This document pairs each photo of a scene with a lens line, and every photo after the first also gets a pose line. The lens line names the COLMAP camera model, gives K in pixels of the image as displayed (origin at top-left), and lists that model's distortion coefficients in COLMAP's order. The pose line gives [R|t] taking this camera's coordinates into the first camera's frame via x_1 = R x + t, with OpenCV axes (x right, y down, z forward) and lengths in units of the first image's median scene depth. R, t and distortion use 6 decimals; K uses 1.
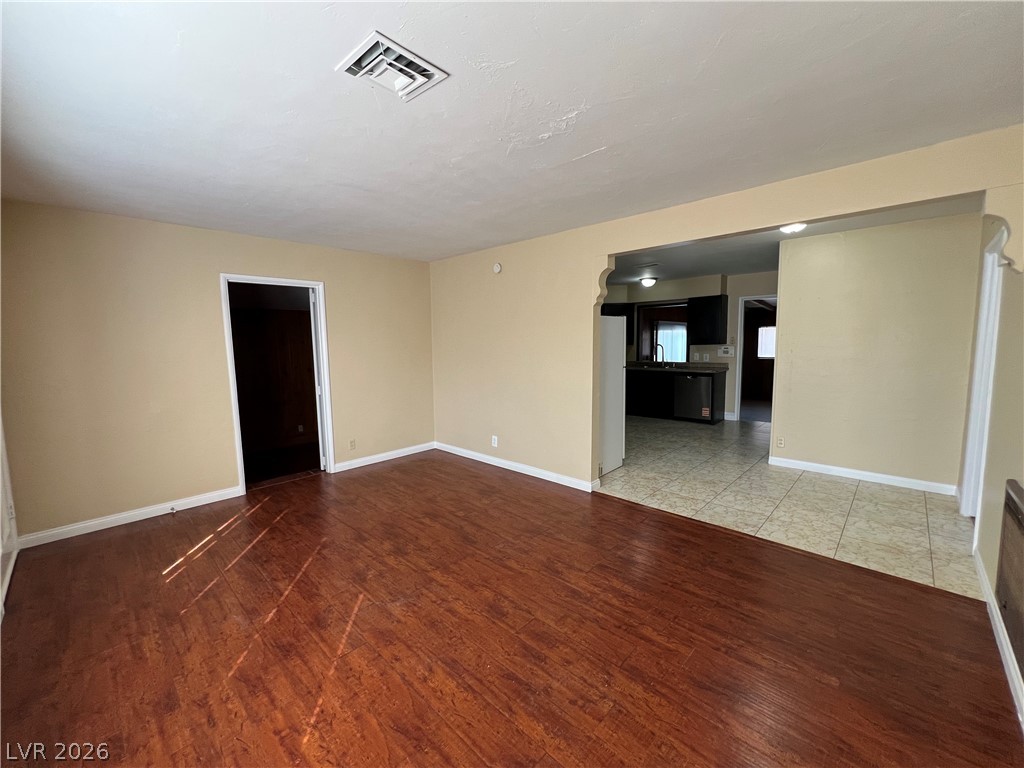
lens RADIAL K [[410.5, 0, 512.9], [0, 410.5, 384.0], [0, 0, 1]] dist [-0.003712, 0.000819]
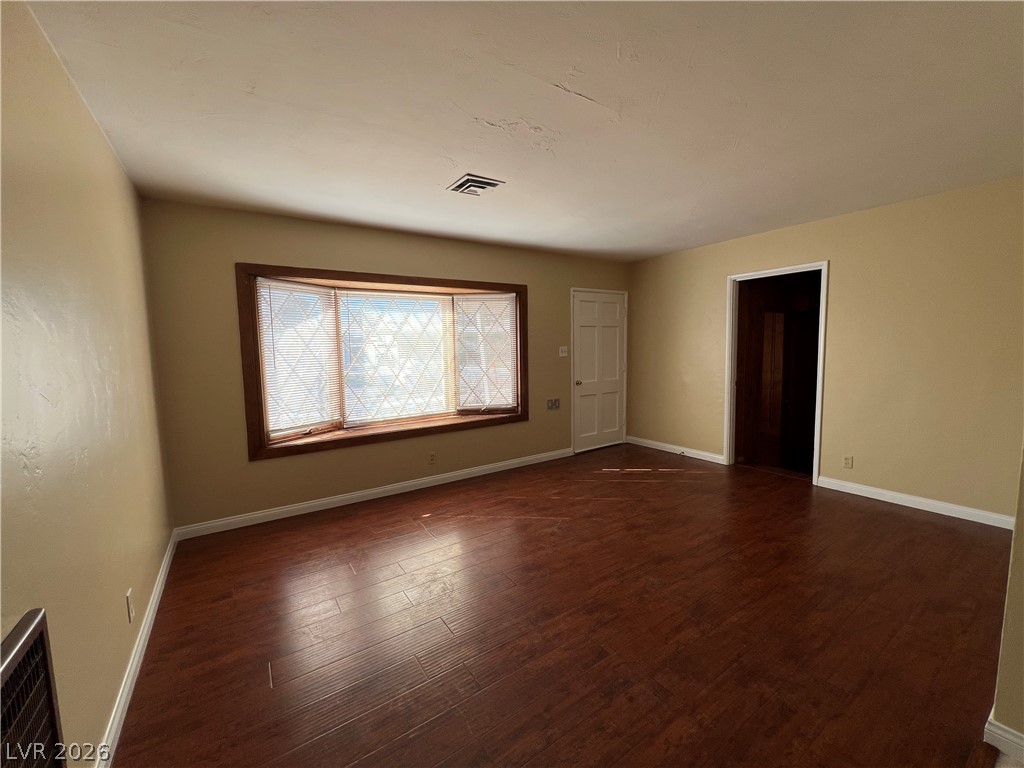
lens RADIAL K [[410.5, 0, 511.0], [0, 410.5, 380.5], [0, 0, 1]] dist [-0.003712, 0.000819]
pose [[-0.215138, 0.101712, -0.971272, 0.851682], [-0.078922, 0.989498, 0.121102, -0.086332], [0.973389, 0.102708, -0.204851, 0.910921]]
